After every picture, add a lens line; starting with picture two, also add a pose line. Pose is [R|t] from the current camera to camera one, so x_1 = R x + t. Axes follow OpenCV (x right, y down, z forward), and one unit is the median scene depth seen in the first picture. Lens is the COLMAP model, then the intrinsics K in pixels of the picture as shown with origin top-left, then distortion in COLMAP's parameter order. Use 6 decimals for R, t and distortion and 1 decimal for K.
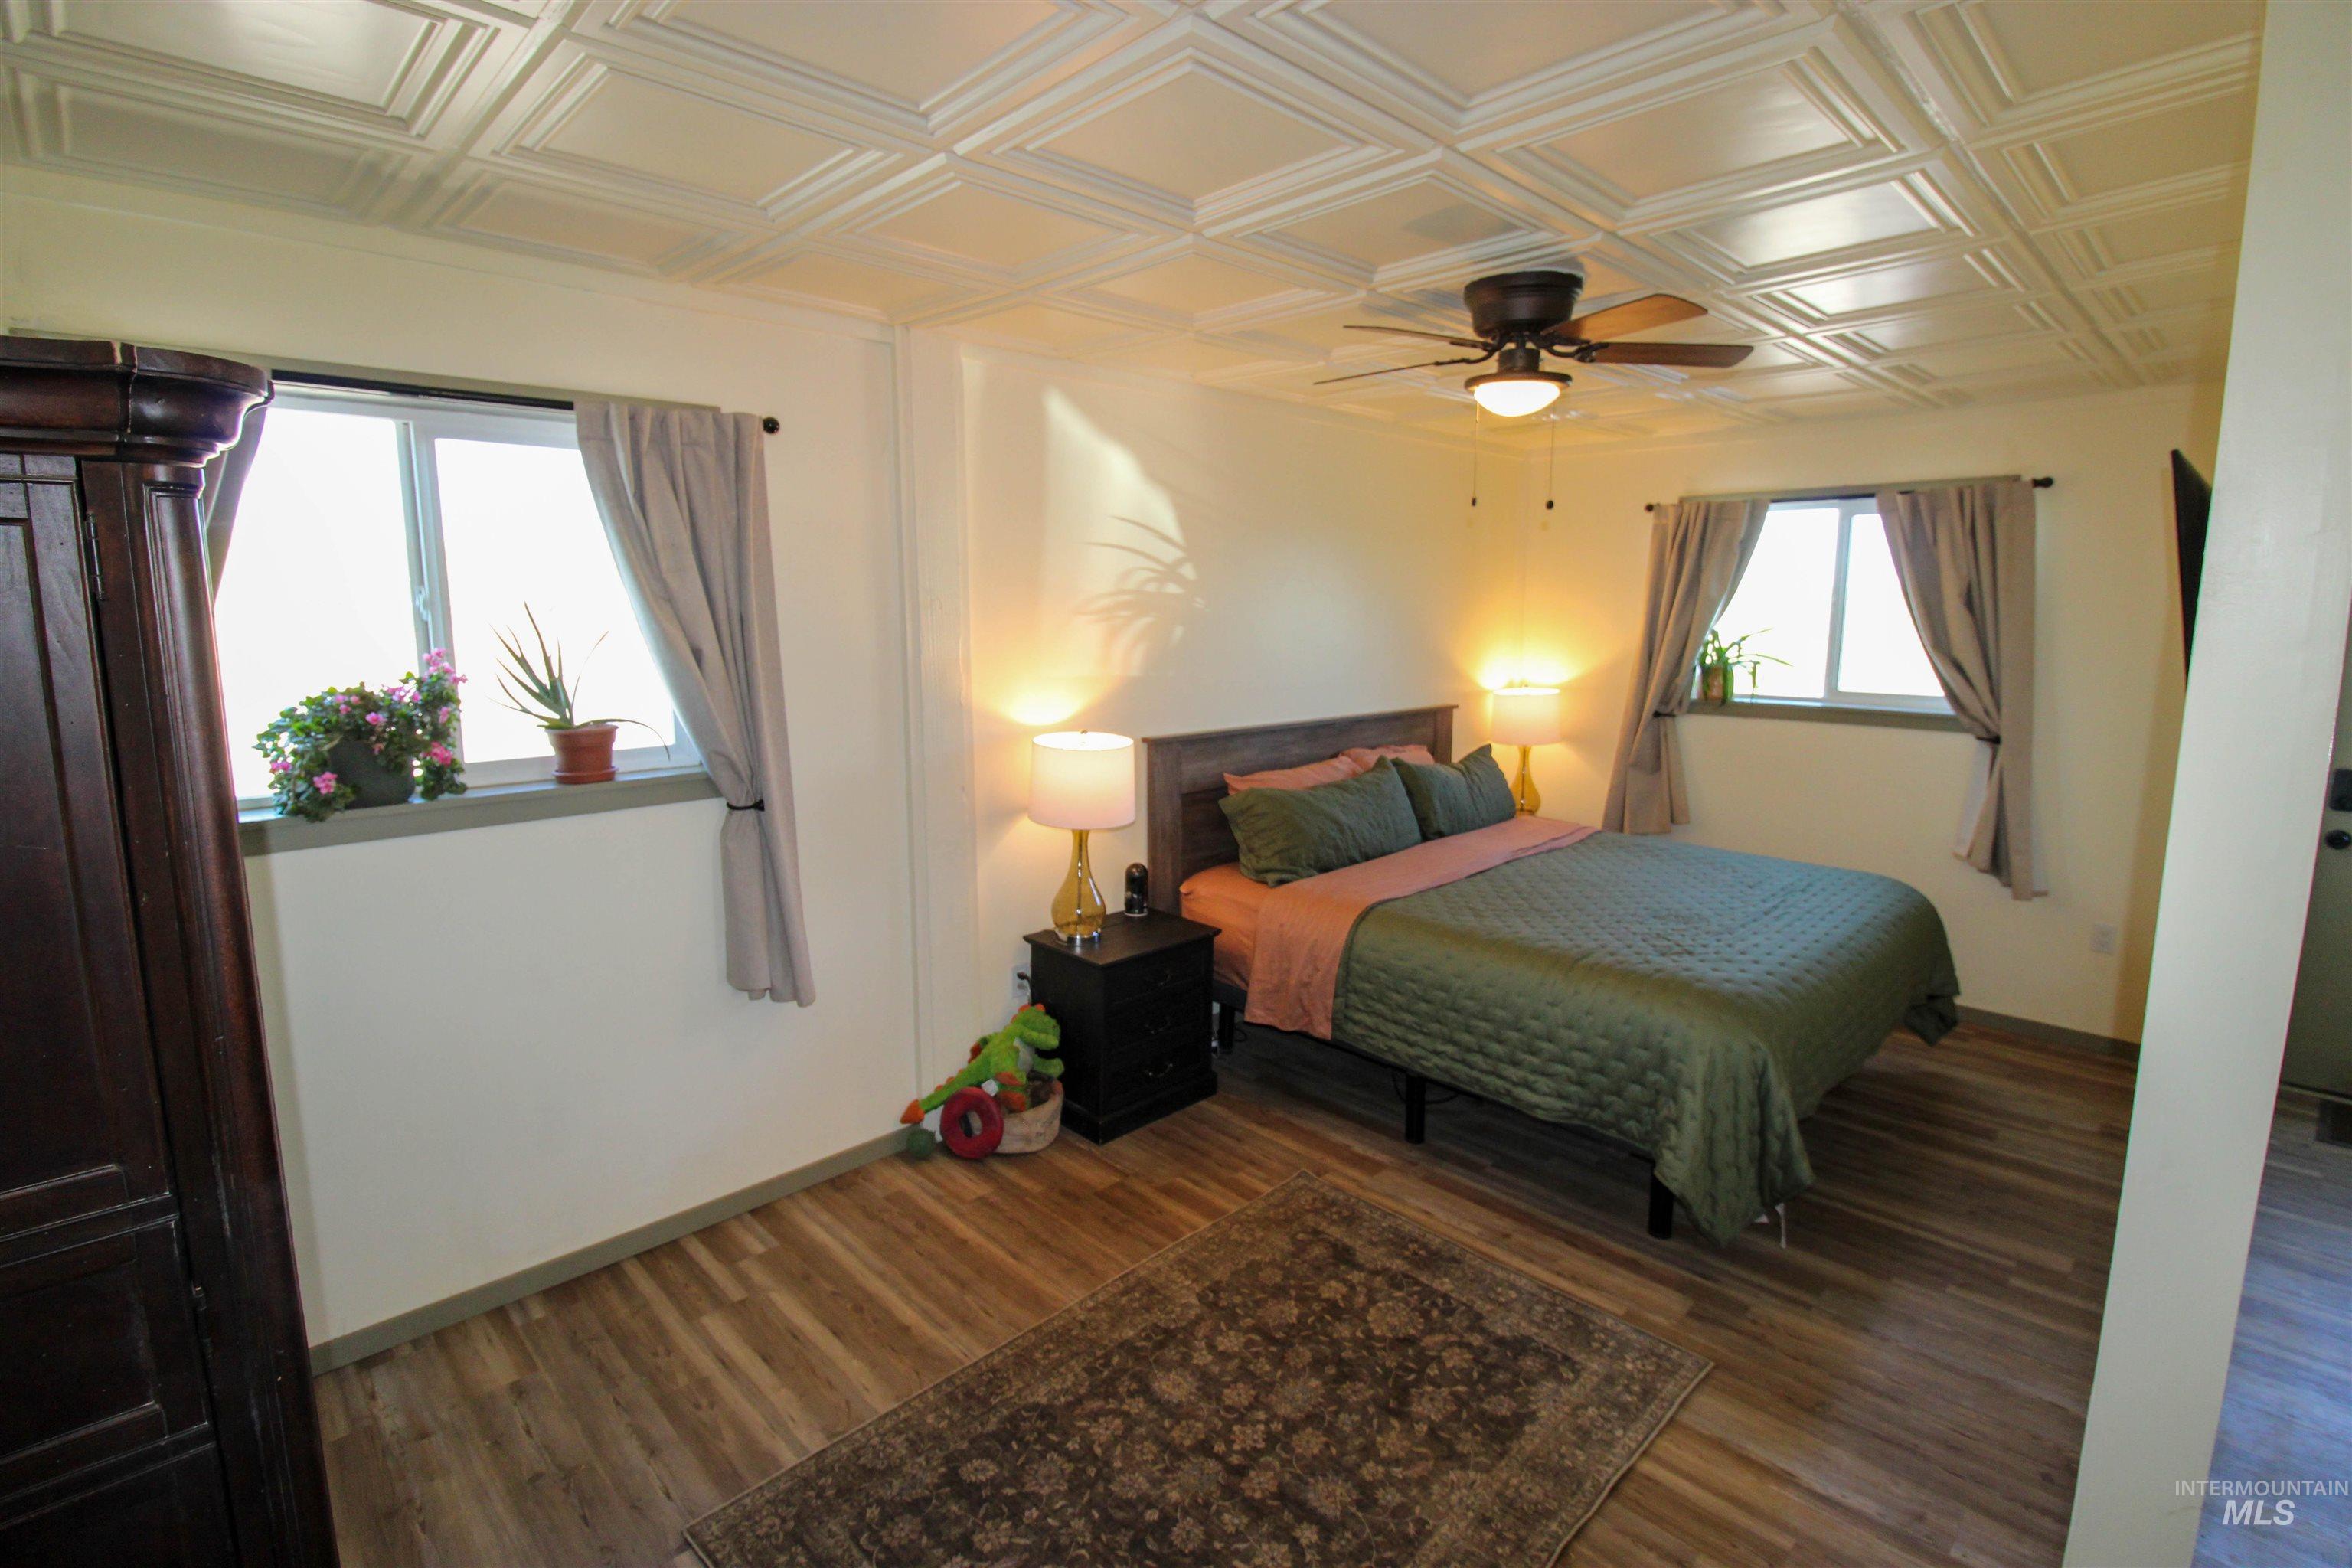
lens RADIAL K [[1090.1, 0, 1168.5], [0, 1090.1, 772.1], [0, 0, 1]] dist [0.002636, -0.001397]
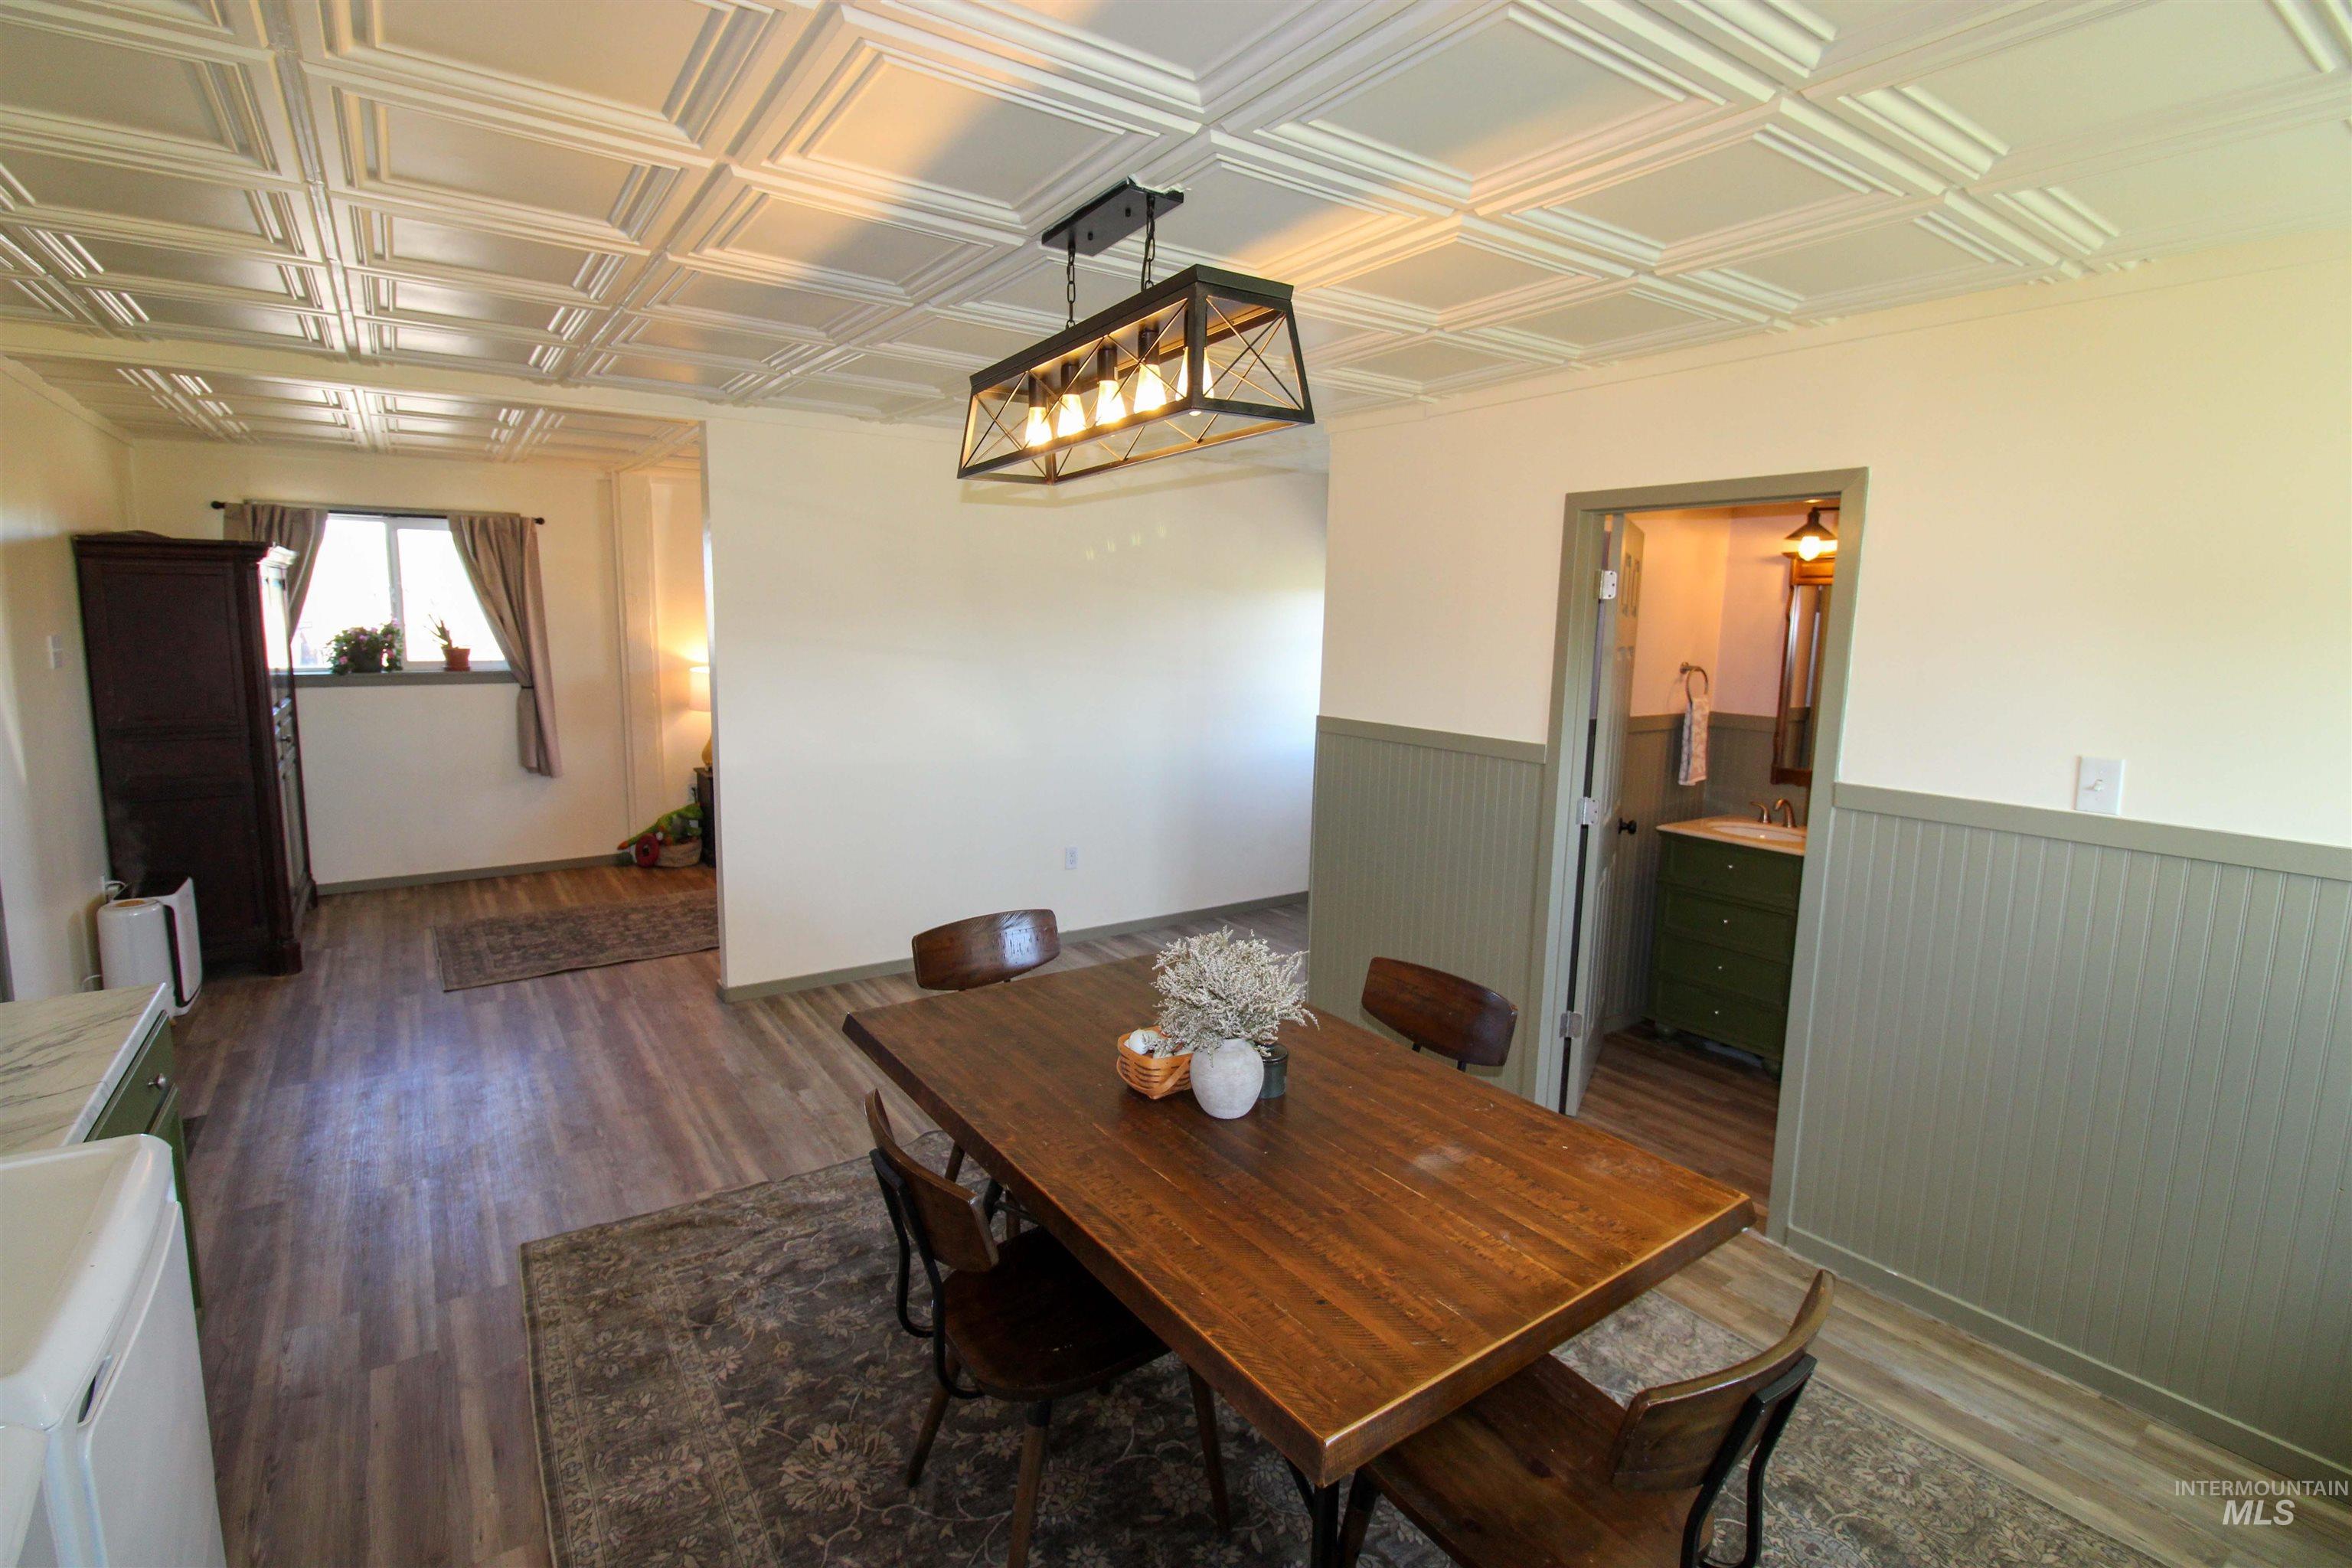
lens RADIAL K [[1090.1, 0, 1185.1], [0, 1090.1, 799.1], [0, 0, 1]] dist [0.002636, -0.001397]
pose [[0.985749, 0.044243, -0.162303, 1.361366], [-0.043709, 0.999021, 0.006860, 0.190047], [0.162448, 0.000332, 0.986717, -1.038331]]
